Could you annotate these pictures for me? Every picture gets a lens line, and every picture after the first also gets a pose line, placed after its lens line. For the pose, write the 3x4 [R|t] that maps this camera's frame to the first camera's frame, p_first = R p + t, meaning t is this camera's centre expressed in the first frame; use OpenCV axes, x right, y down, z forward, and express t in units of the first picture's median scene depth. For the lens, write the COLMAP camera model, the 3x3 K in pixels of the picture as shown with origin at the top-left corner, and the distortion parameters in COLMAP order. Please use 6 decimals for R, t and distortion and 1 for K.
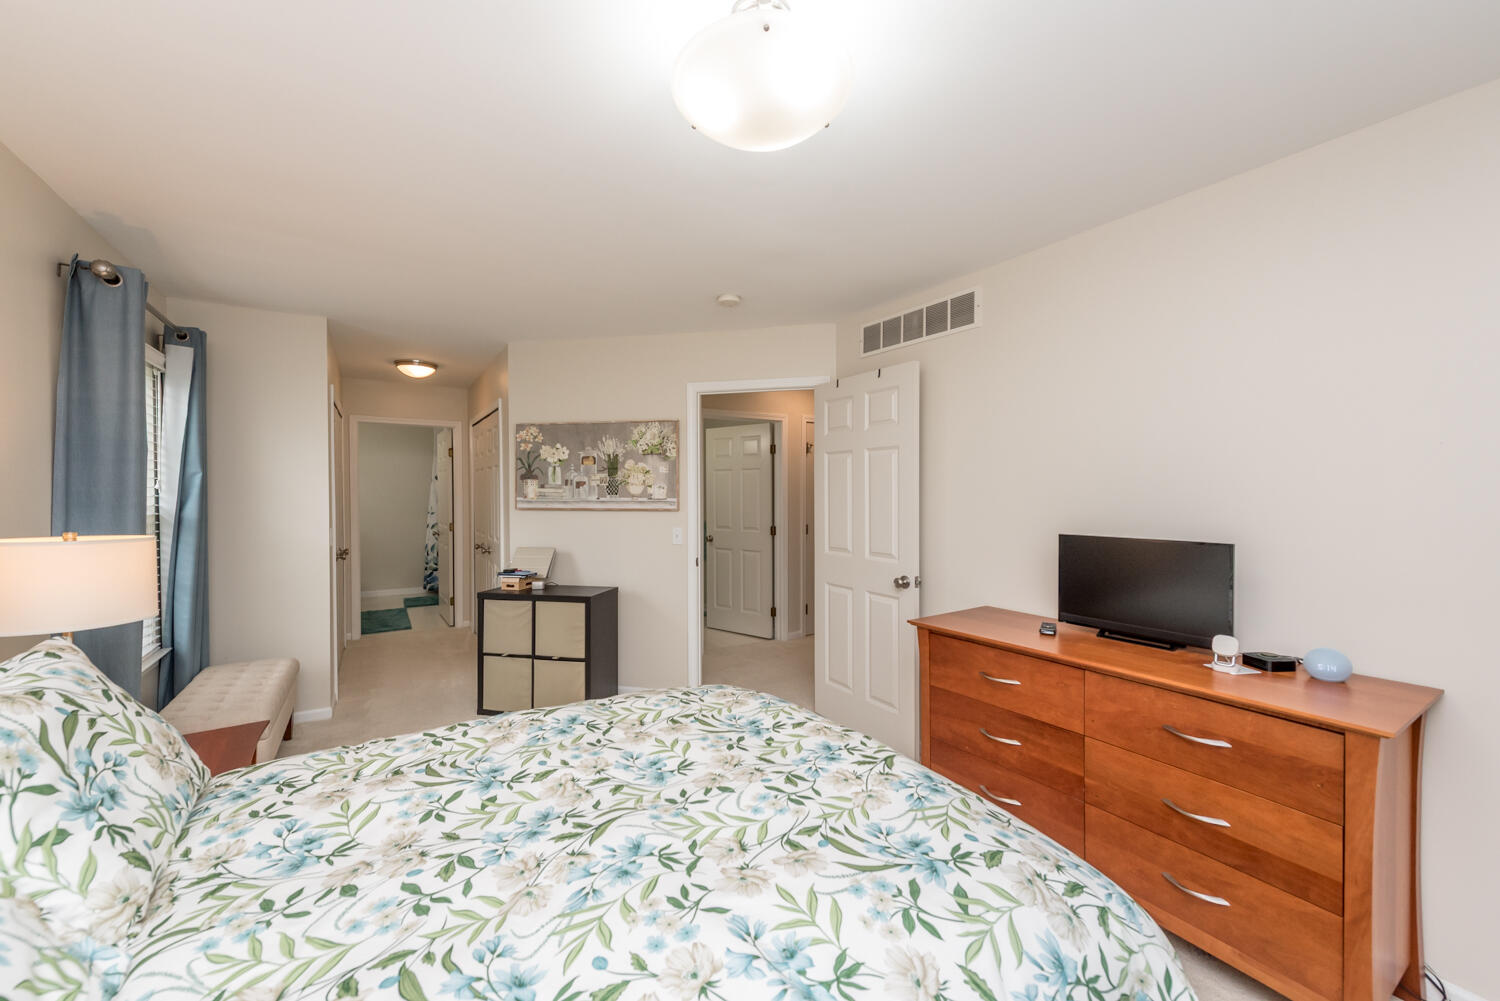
lens RADIAL K [[592.0, 0, 754.0], [0, 592.0, 498.6], [0, 0, 1]] dist [0.003656, -0.000010]
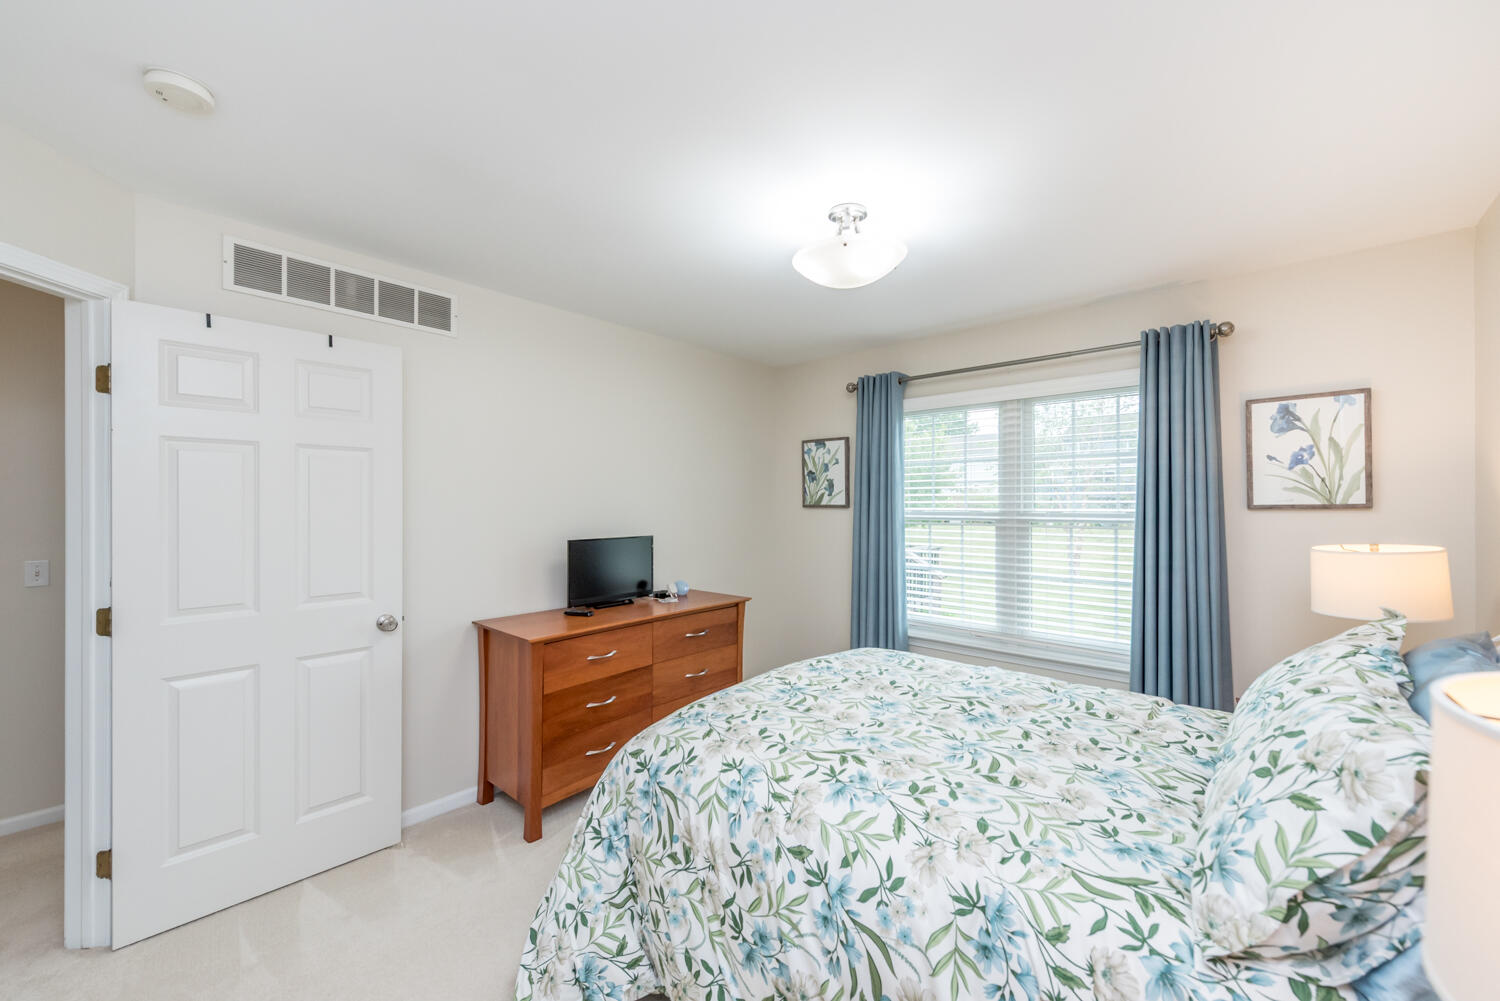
lens RADIAL K [[592.0, 0, 754.0], [0, 592.0, 498.6], [0, 0, 1]] dist [0.003656, -0.000010]
pose [[-0.269425, 0.006041, 0.963002, -0.534393], [0.012260, 0.999921, -0.002843, -0.013500], [-0.962943, 0.011040, -0.269478, 0.618984]]
